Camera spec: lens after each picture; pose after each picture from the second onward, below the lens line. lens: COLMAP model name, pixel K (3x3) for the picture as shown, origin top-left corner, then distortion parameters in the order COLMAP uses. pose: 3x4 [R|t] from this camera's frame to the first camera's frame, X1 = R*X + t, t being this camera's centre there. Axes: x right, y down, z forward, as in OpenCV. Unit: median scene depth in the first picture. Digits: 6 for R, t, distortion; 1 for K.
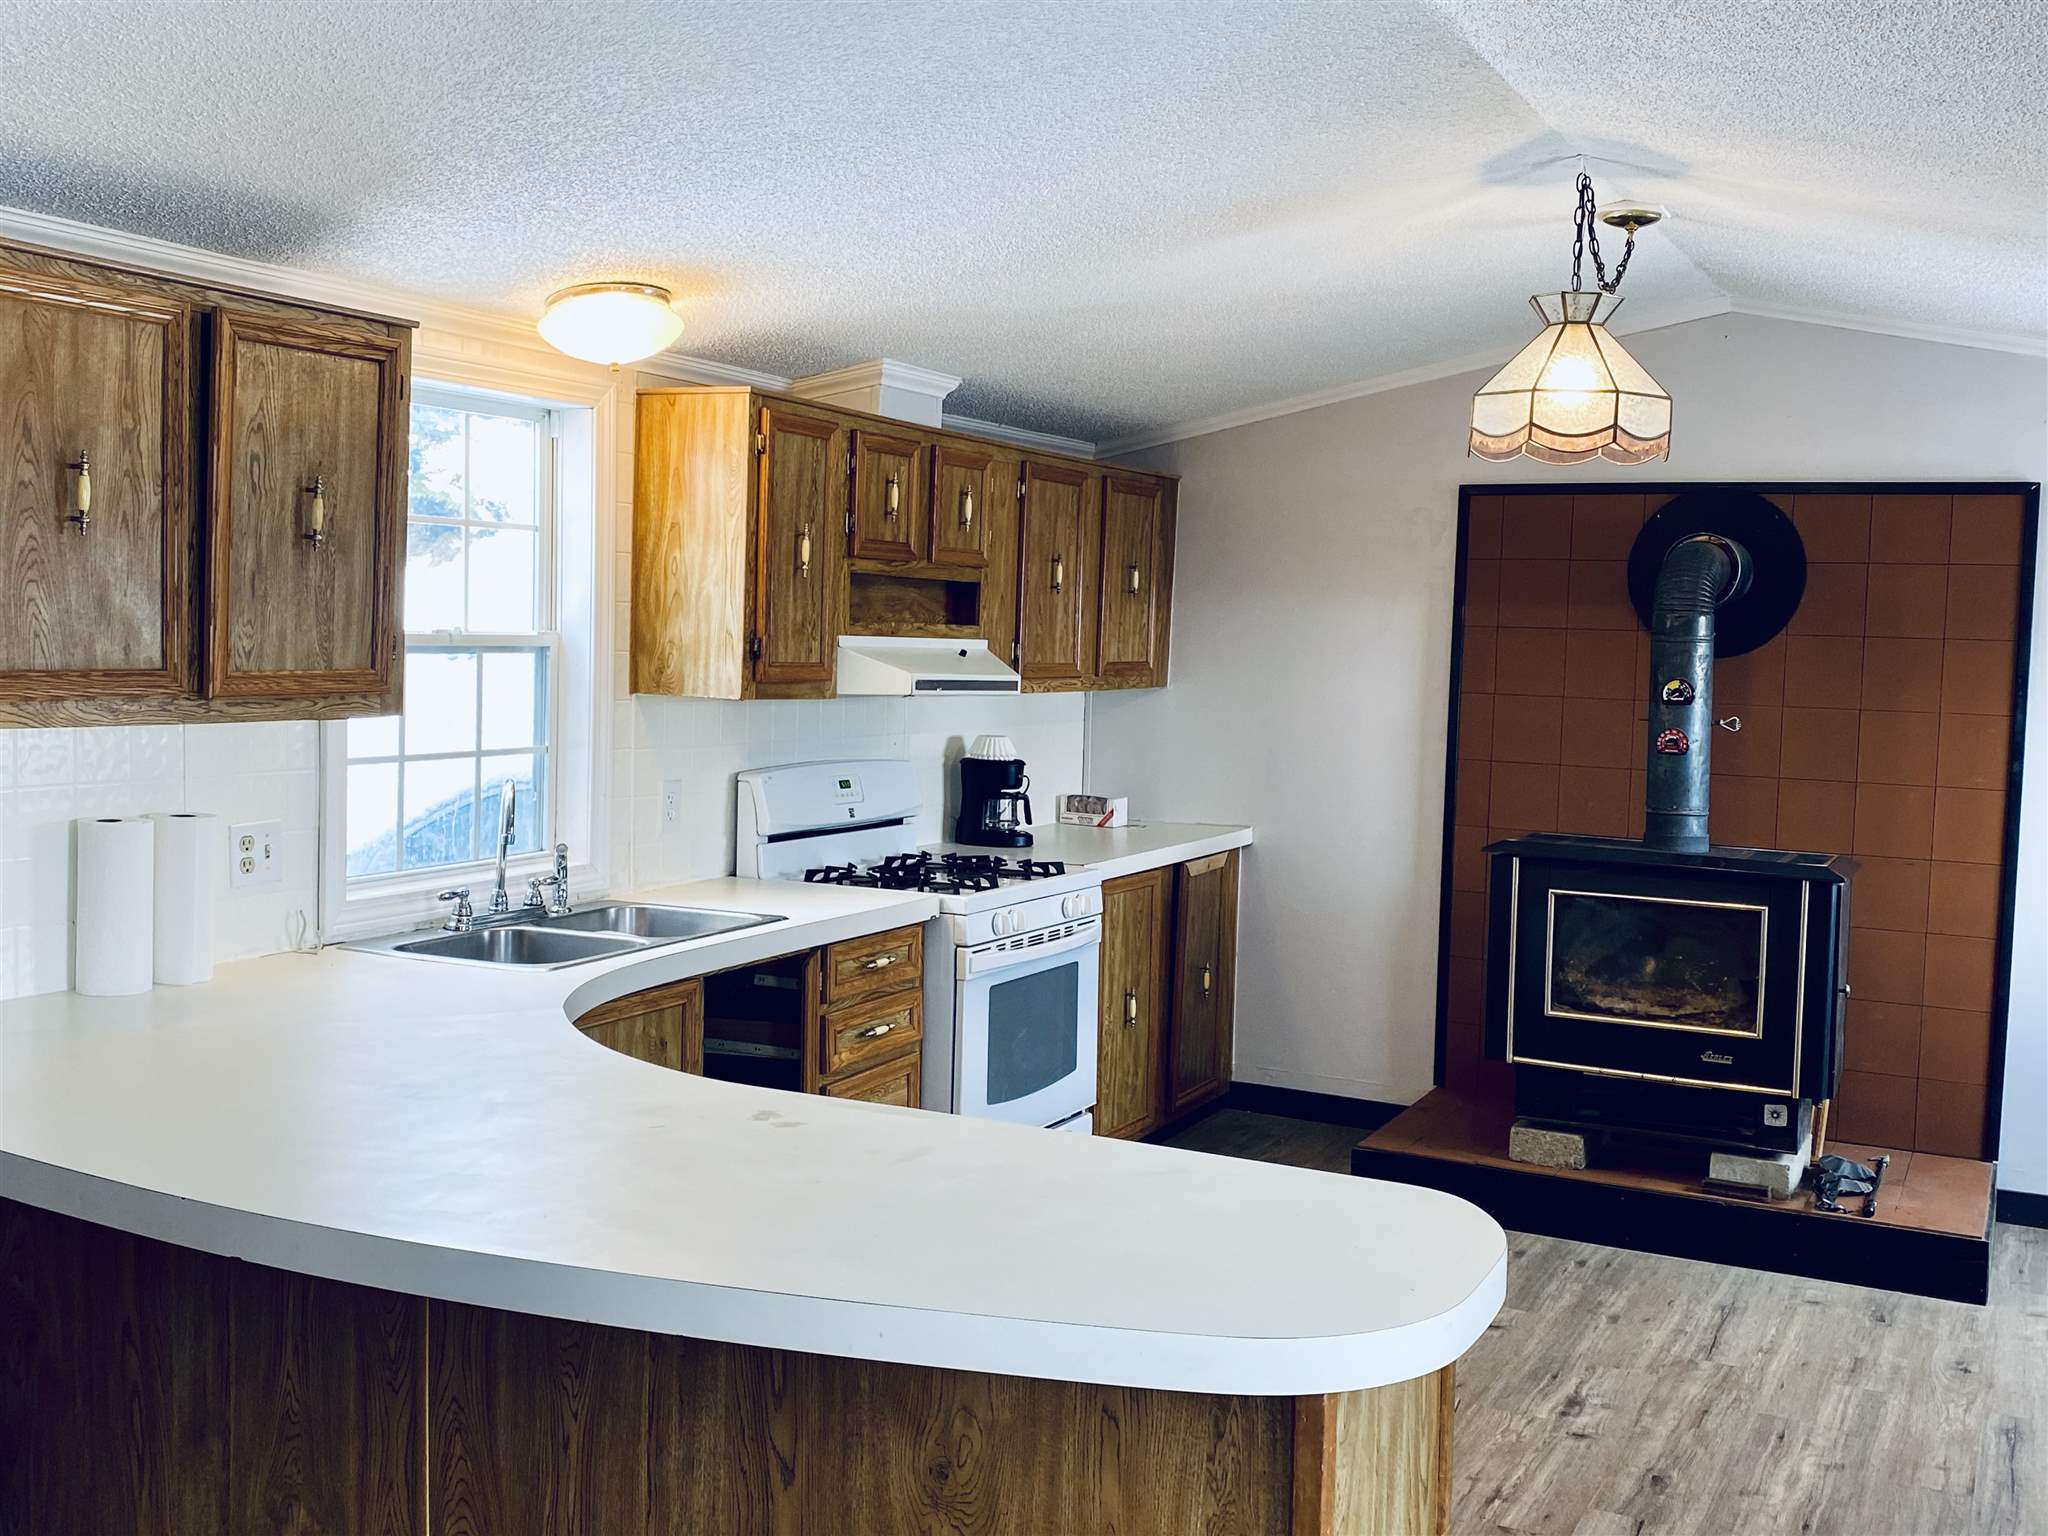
lens RADIAL K [[2050.7, 0, 1024.0], [0, 2050.7, 768.0], [0, 0, 1]] dist [0.055612, 0.005794]
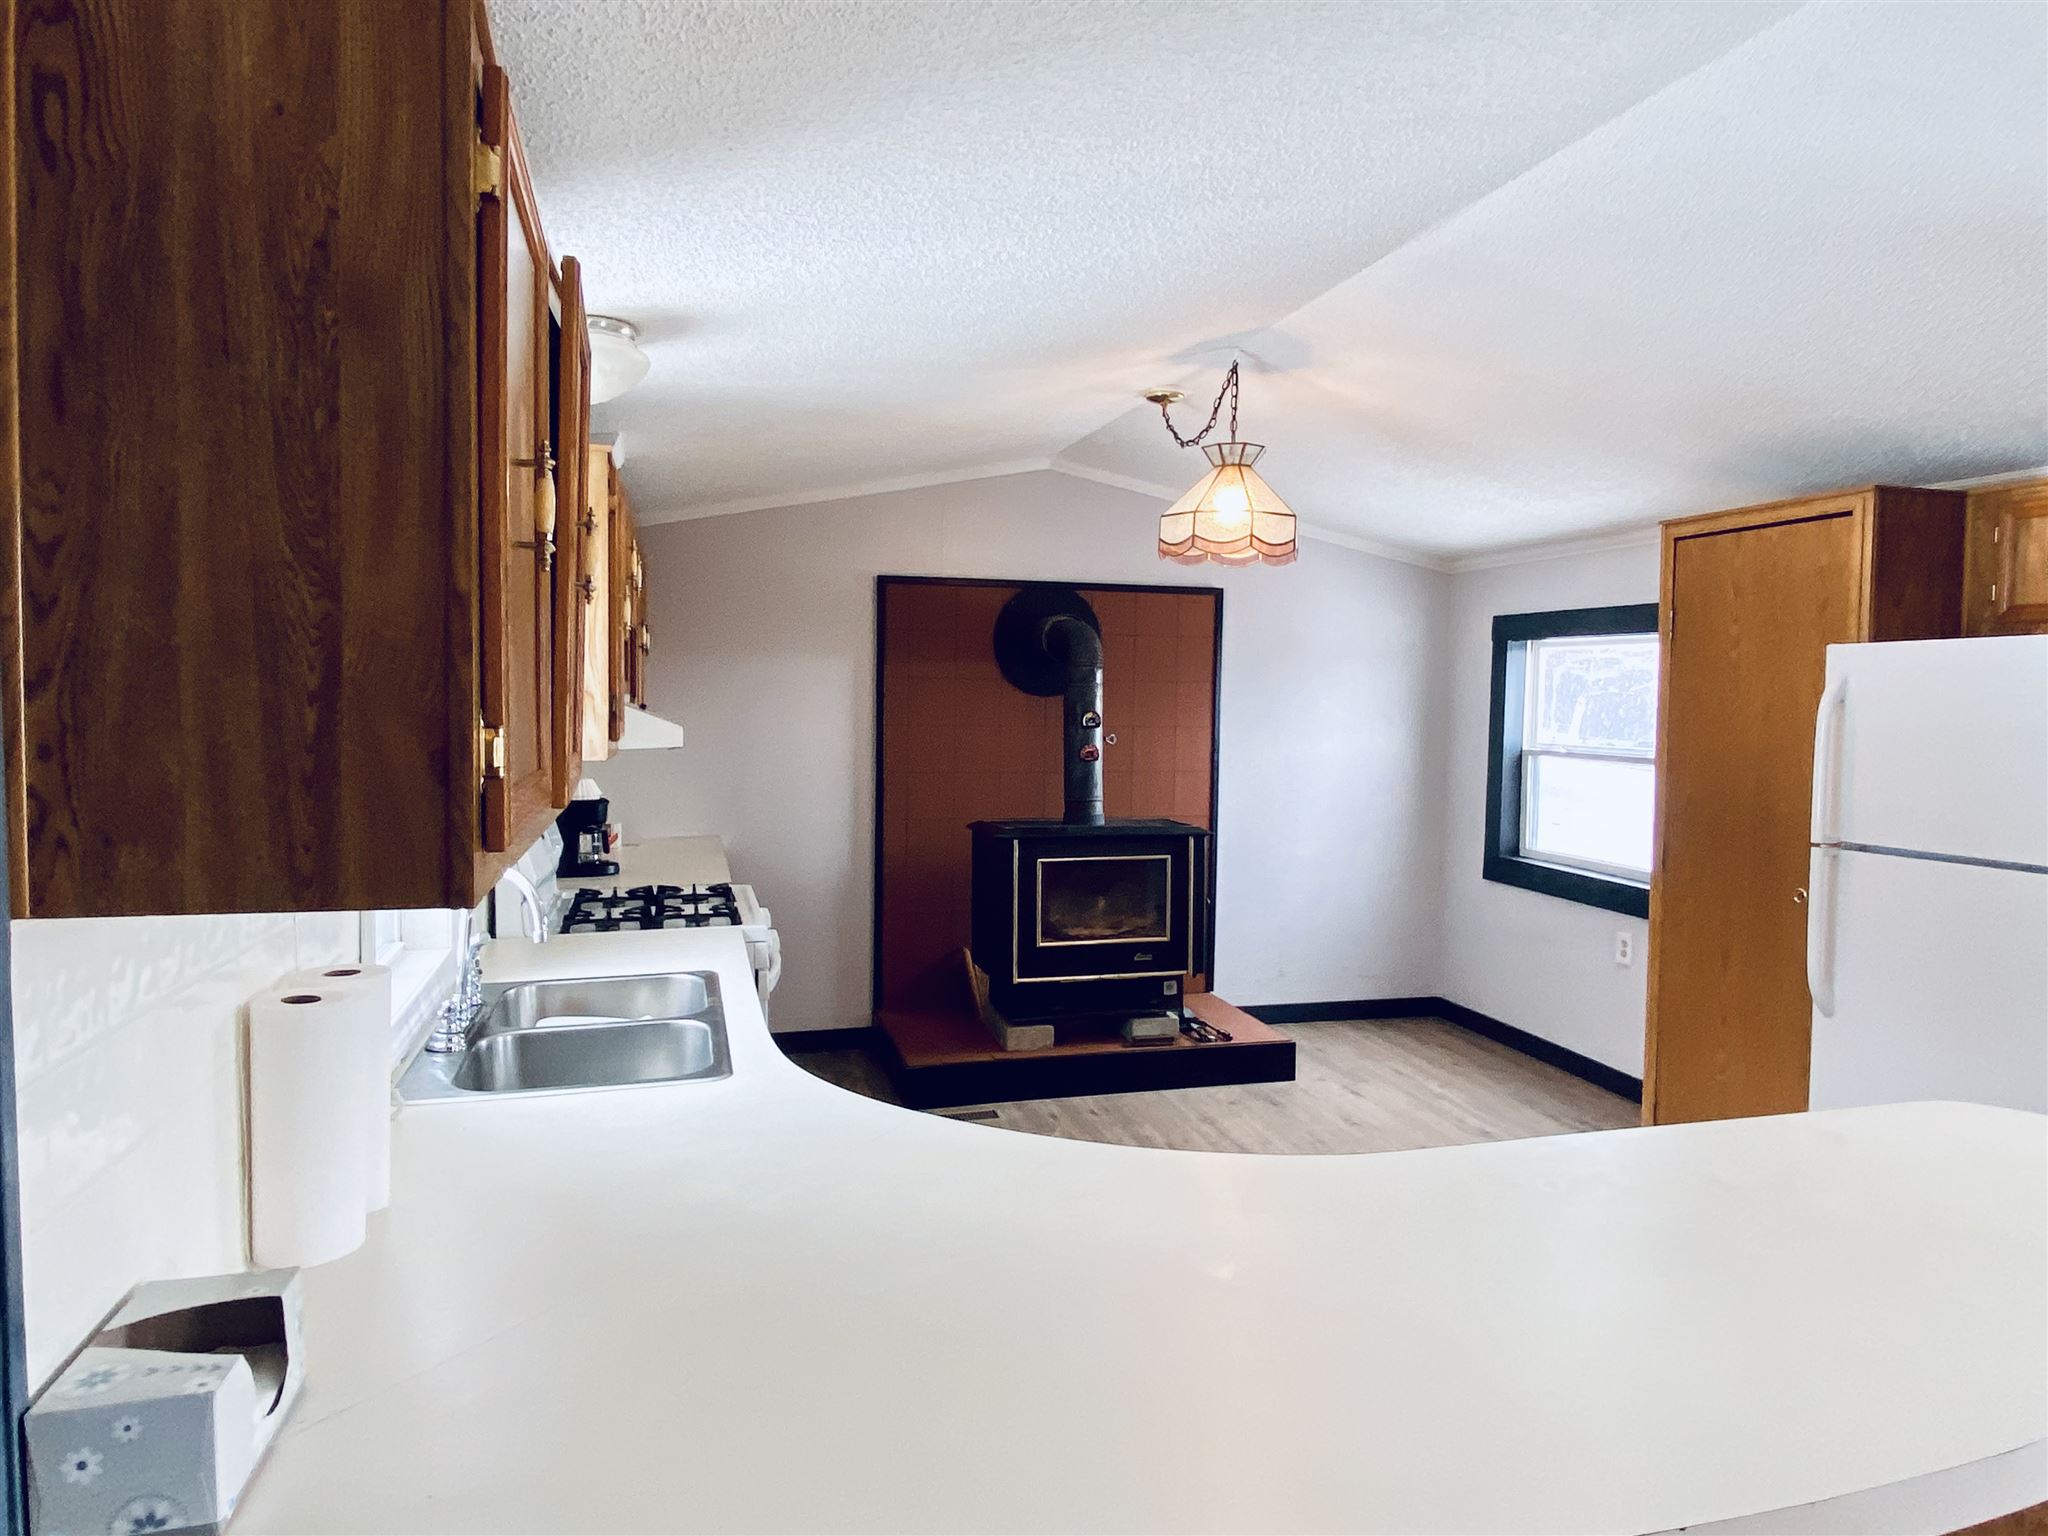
lens RADIAL K [[1295.3, 0, 1024.0], [0, 1295.3, 768.0], [0, 0, 1]] dist [0.125543, -0.000247]
pose [[0.746109, -0.062499, 0.662884, -0.354792], [0.058574, 0.997886, 0.028156, -0.031664], [-0.663242, 0.017820, 0.748193, 0.327788]]
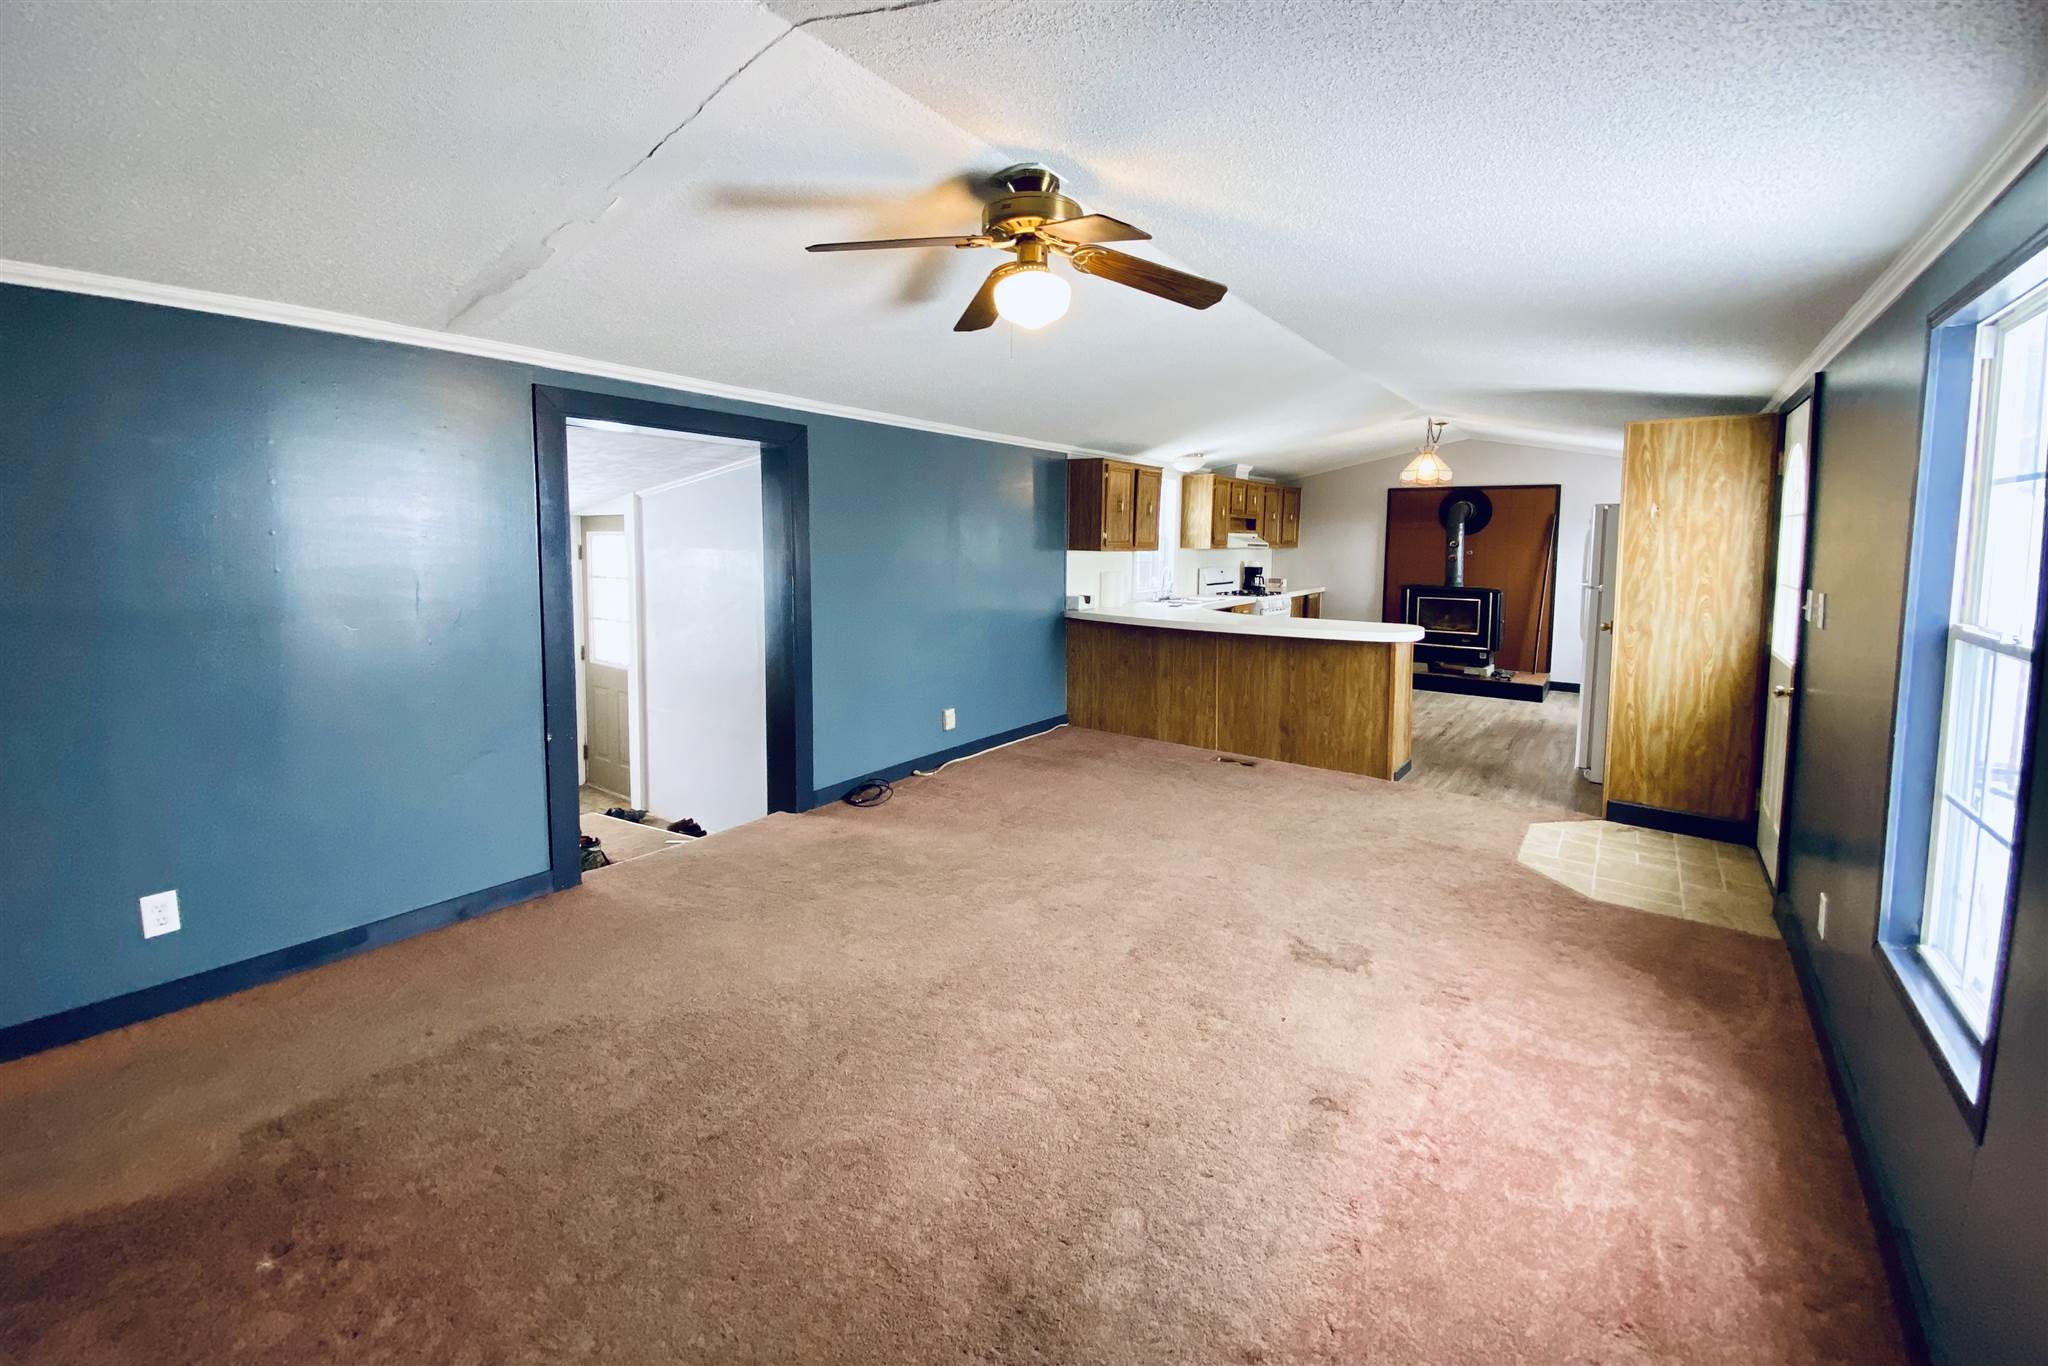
lens RADIAL K [[794.1, 0, 1016.2], [0, 794.1, 600.0], [0, 0, 1]] dist [0.001944, 0.000186]
pose [[0.980809, -0.007227, -0.194838, -0.182797], [0.008611, 0.999943, 0.006258, 0.049677], [0.194782, -0.007816, 0.980816, -0.570469]]
